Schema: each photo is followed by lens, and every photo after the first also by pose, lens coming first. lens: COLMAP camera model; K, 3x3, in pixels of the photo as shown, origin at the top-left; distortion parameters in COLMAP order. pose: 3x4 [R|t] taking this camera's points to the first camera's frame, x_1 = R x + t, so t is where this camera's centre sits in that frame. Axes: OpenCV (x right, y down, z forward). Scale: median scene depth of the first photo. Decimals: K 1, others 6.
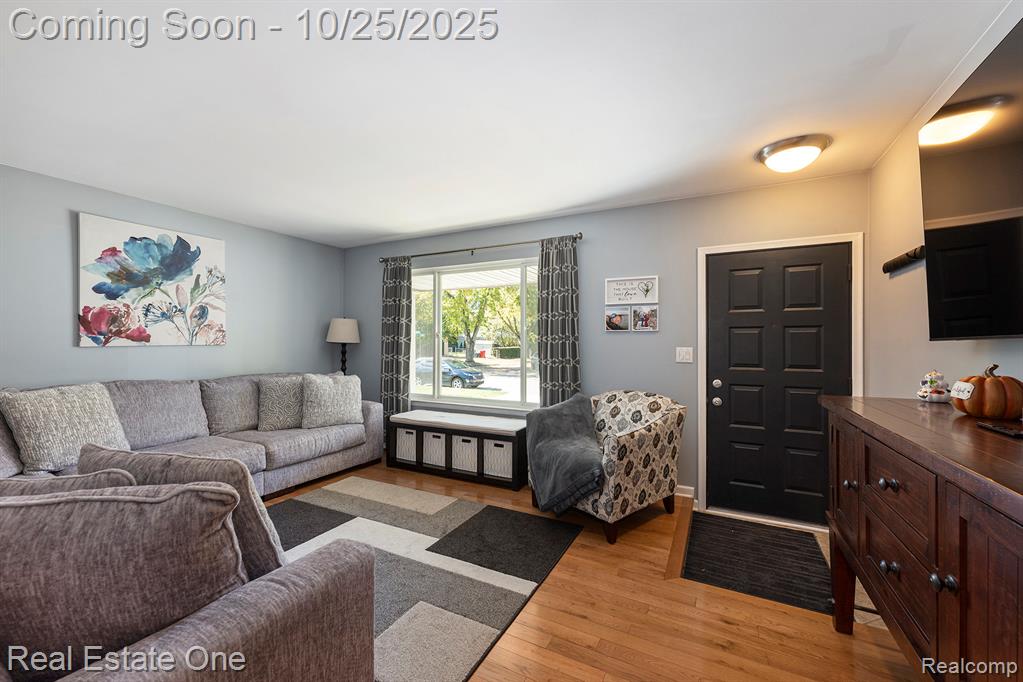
lens RADIAL K [[404.6, 0, 512.3], [0, 404.6, 341.2], [0, 0, 1]] dist [0.001967, 0.000061]
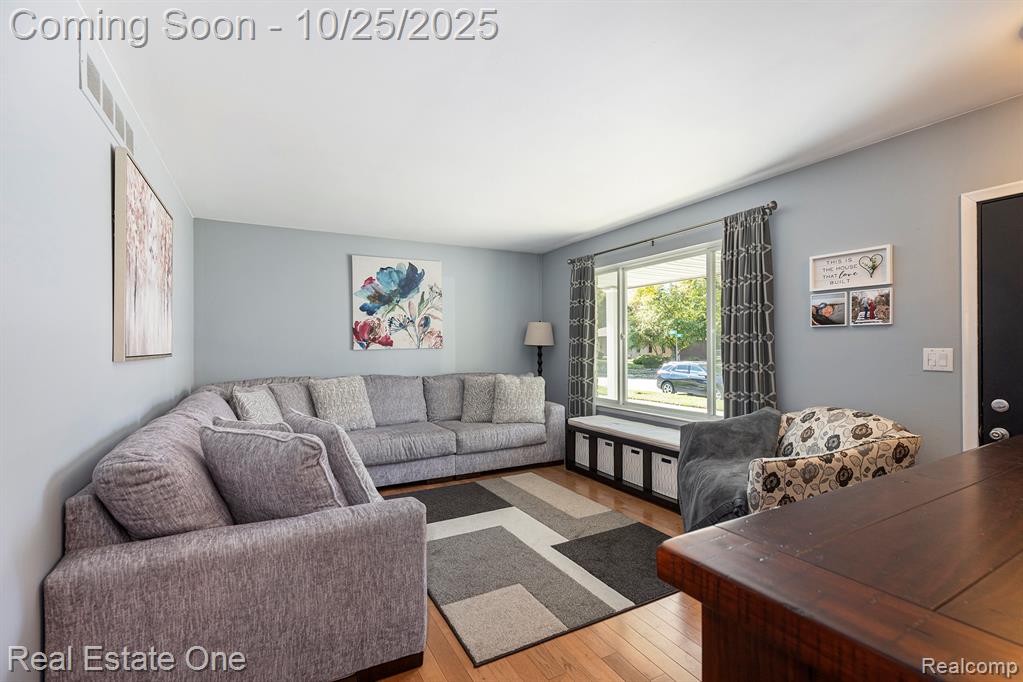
lens RADIAL K [[457.5, 0, 511.7], [0, 457.5, 344.8], [0, 0, 1]] dist [0.004349, 0.000770]
pose [[0.828799, -0.009348, -0.559469, 0.258833], [0.011395, 0.999935, 0.000174, 0.001645], [0.559431, -0.006520, 0.828851, -0.012632]]
